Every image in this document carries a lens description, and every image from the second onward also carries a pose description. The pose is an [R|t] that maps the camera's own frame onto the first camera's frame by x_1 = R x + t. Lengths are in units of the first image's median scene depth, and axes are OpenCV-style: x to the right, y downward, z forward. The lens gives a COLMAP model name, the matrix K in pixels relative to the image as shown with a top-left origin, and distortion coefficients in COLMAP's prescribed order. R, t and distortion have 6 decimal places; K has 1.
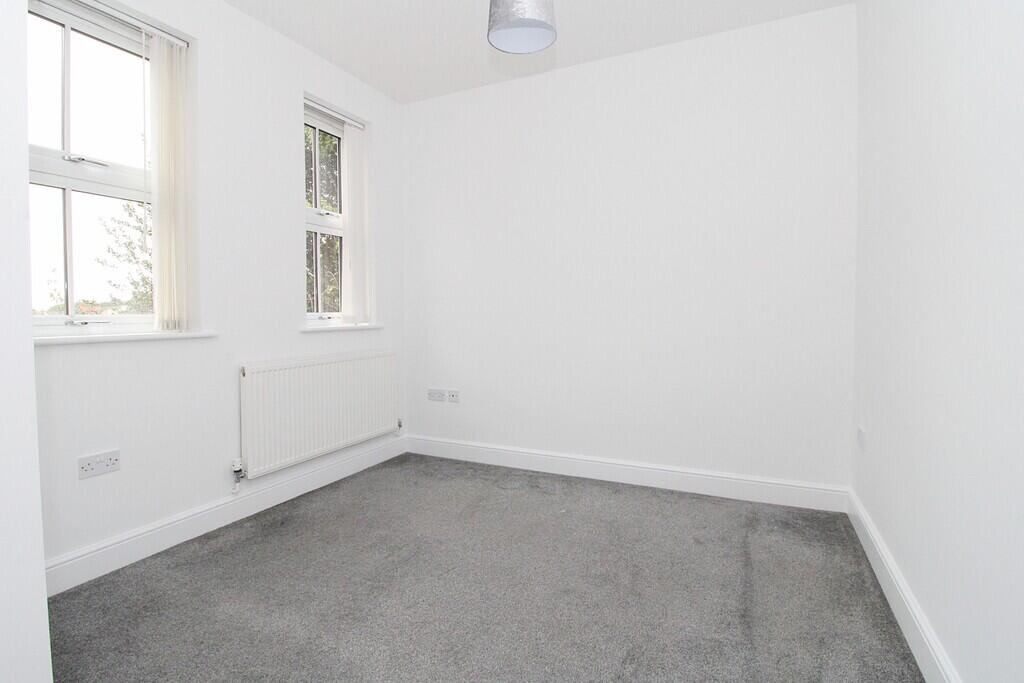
lens RADIAL K [[492.1, 0, 500.6], [0, 492.1, 322.7], [0, 0, 1]] dist [-0.002289, 0.000185]
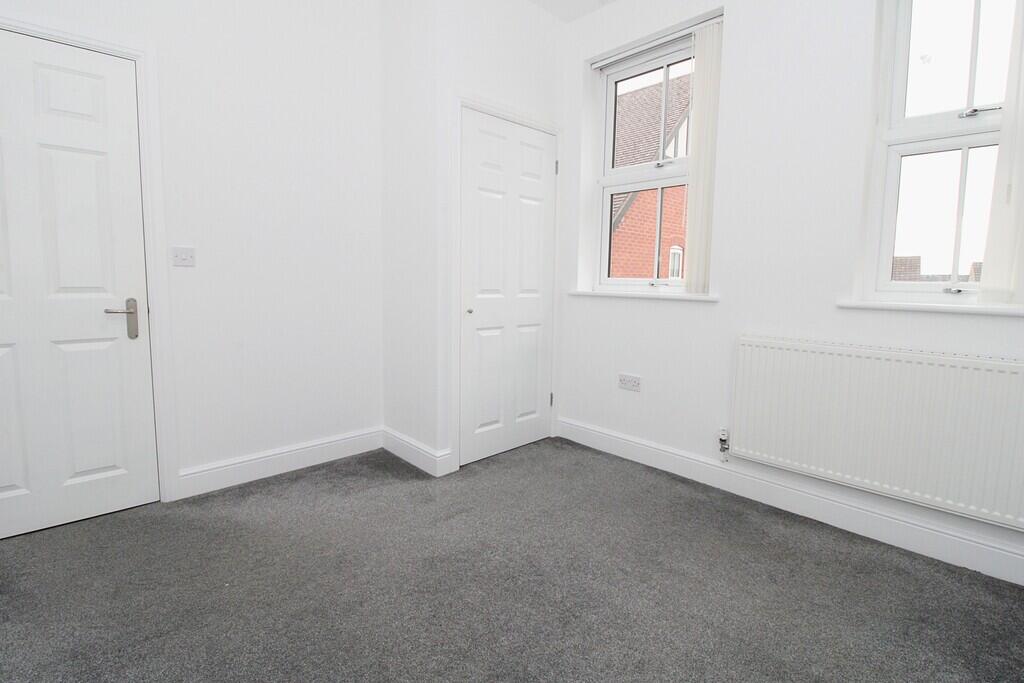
lens RADIAL K [[492.1, 0, 547.6], [0, 492.1, 323.8], [0, 0, 1]] dist [-0.002289, 0.000185]
pose [[-0.297696, 0.094266, -0.949995, 0.482486], [-0.034243, 0.993418, 0.109305, -0.024970], [0.954046, 0.065070, -0.292509, 0.940891]]
